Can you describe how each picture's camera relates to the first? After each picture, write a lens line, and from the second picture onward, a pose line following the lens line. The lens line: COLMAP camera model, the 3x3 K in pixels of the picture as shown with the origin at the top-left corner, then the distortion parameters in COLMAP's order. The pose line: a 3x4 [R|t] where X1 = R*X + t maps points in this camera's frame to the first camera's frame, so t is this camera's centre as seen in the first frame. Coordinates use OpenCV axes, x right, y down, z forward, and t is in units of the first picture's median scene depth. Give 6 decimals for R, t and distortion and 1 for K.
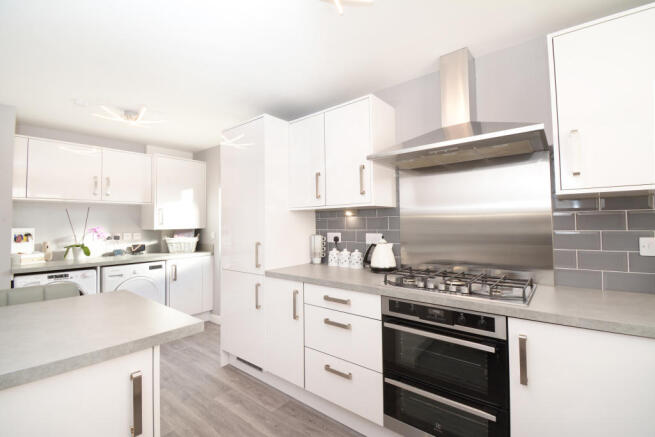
lens RADIAL K [[296.4, 0, 327.5], [0, 296.4, 218.5], [0, 0, 1]] dist [0.000997, 0.000072]
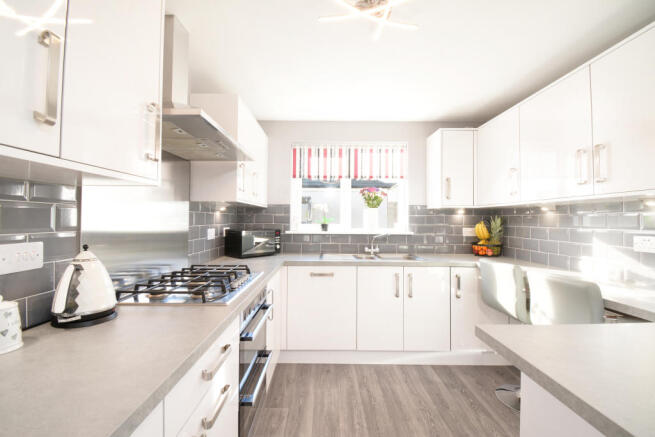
lens RADIAL K [[296.4, 0, 327.5], [0, 296.4, 218.5], [0, 0, 1]] dist [0.000997, 0.000072]
pose [[-0.649674, 0.013911, 0.760085, -0.478754], [-0.007240, 0.999674, -0.024484, 0.027342], [-0.760178, -0.021410, -0.649362, 1.088397]]
